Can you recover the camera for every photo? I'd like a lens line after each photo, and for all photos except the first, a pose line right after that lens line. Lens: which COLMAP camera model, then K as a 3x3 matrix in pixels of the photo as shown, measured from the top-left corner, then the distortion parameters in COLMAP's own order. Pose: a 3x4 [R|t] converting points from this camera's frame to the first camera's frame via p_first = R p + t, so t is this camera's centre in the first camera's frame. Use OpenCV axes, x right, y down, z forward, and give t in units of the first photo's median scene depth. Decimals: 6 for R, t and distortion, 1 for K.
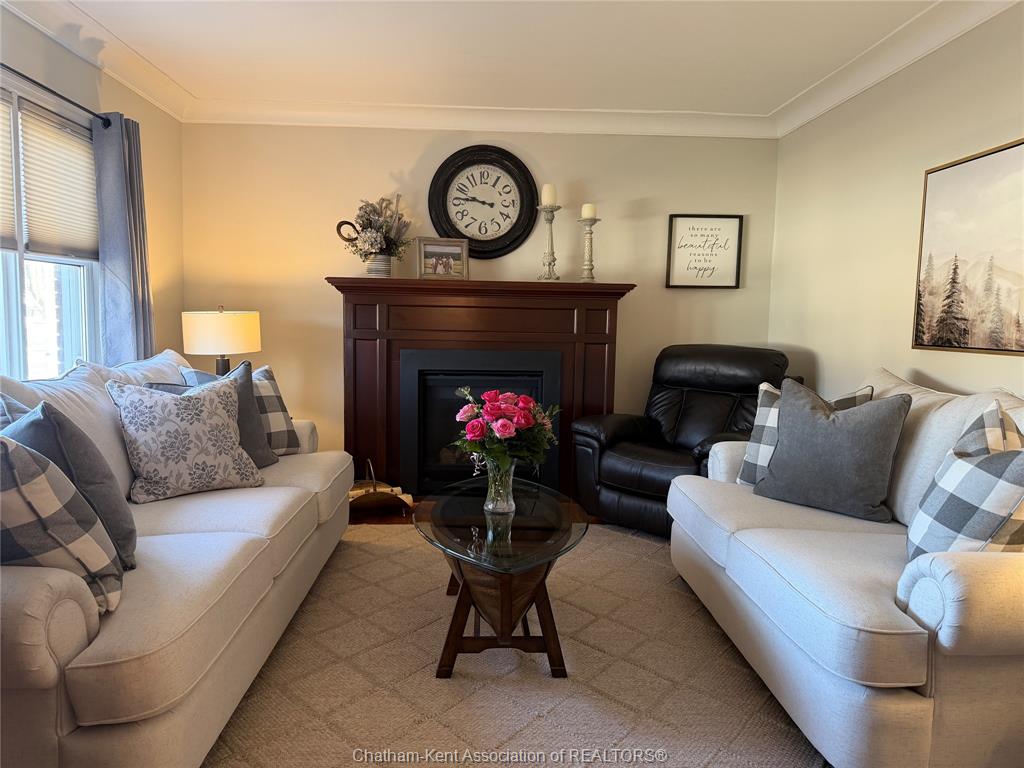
lens RADIAL K [[706.2, 0, 507.3], [0, 706.2, 389.6], [0, 0, 1]] dist [0.138535, -0.223475]
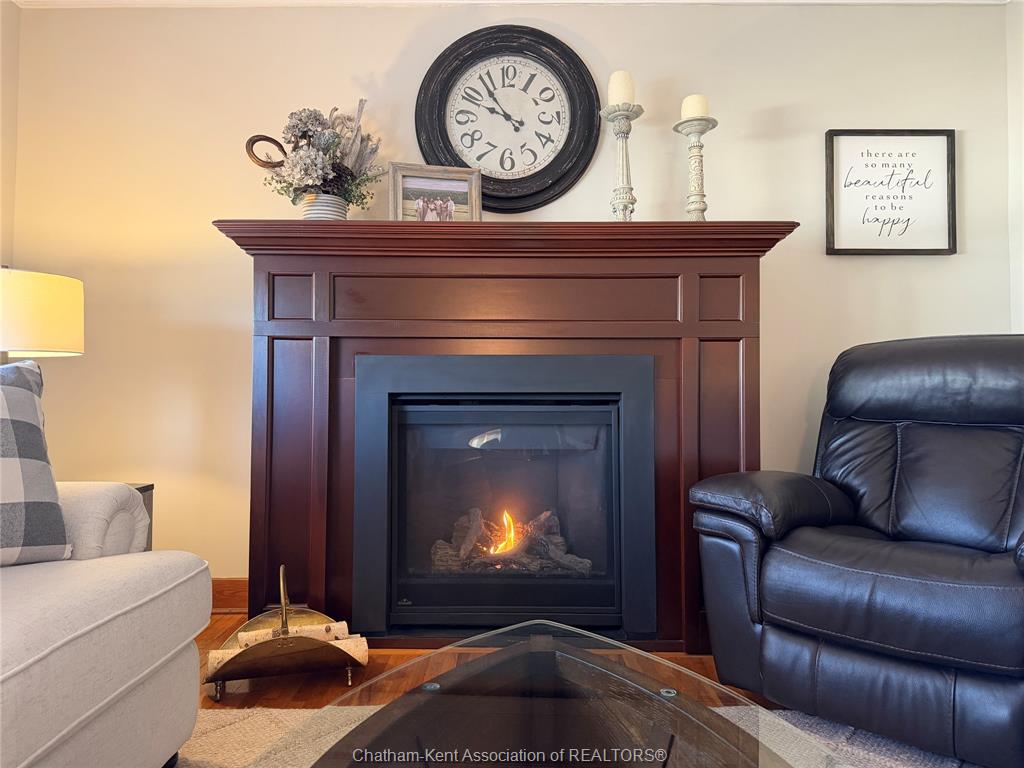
lens RADIAL K [[706.2, 0, 507.3], [0, 706.2, 389.6], [0, 0, 1]] dist [0.138535, -0.223475]
pose [[0.998706, -0.015291, -0.048507, -0.008699], [0.009530, 0.993106, -0.116829, 0.033056], [0.049959, 0.116216, 0.991967, 0.457339]]
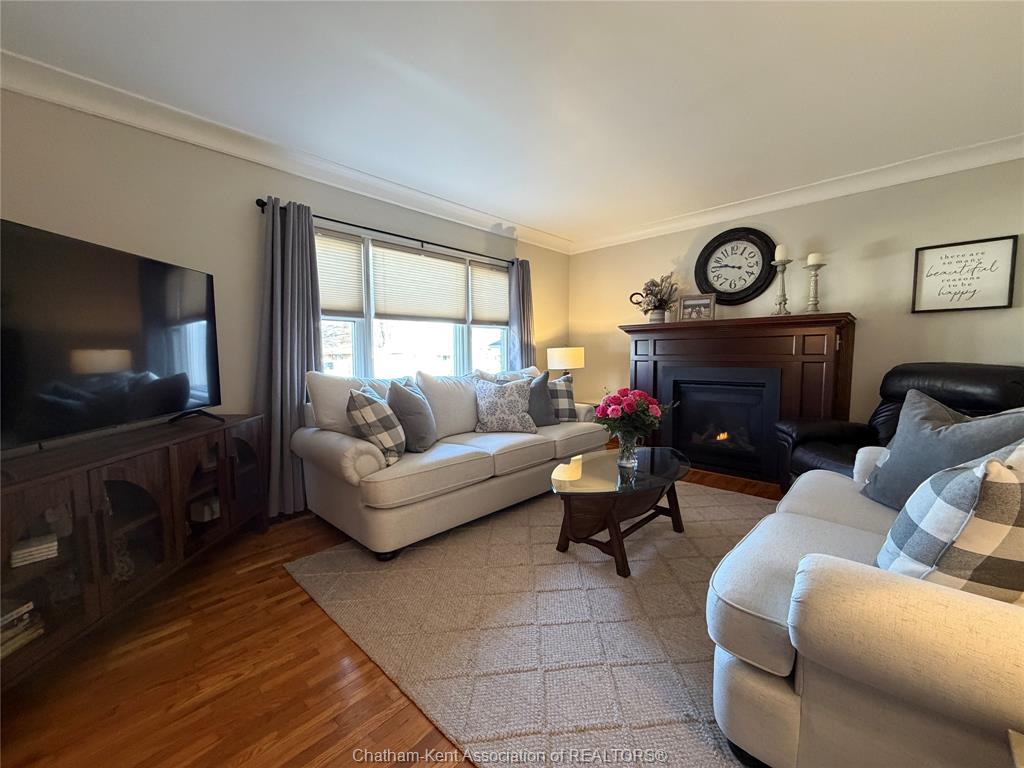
lens RADIAL K [[407.1, 0, 509.9], [0, 407.1, 382.8], [0, 0, 1]] dist [-0.000558, -0.000182]
pose [[0.692091, 0.027213, -0.721297, 0.269695], [-0.051791, 0.998586, -0.012019, 0.007925], [0.719950, 0.045674, 0.692521, 0.111610]]
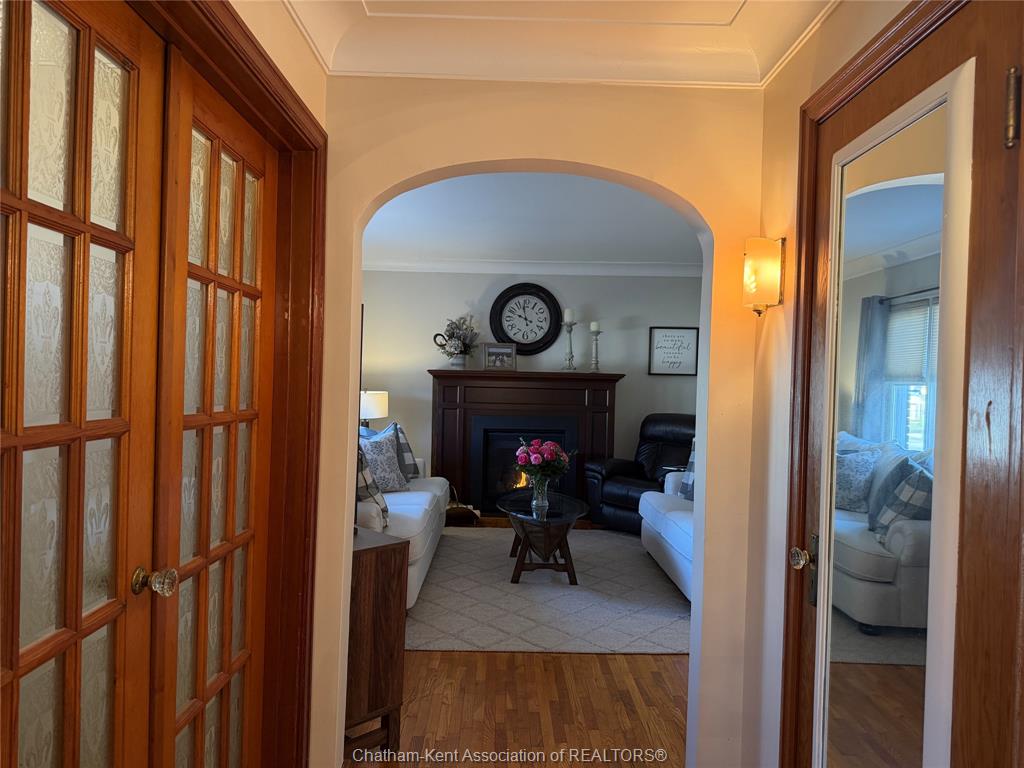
lens RADIAL K [[706.2, 0, 507.3], [0, 706.2, 389.6], [0, 0, 1]] dist [0.138535, -0.223475]
pose [[0.999441, 0.003093, -0.033300, -0.023518], [-0.006050, 0.996006, -0.089076, 0.023189], [0.032892, 0.089227, 0.995468, -0.517187]]
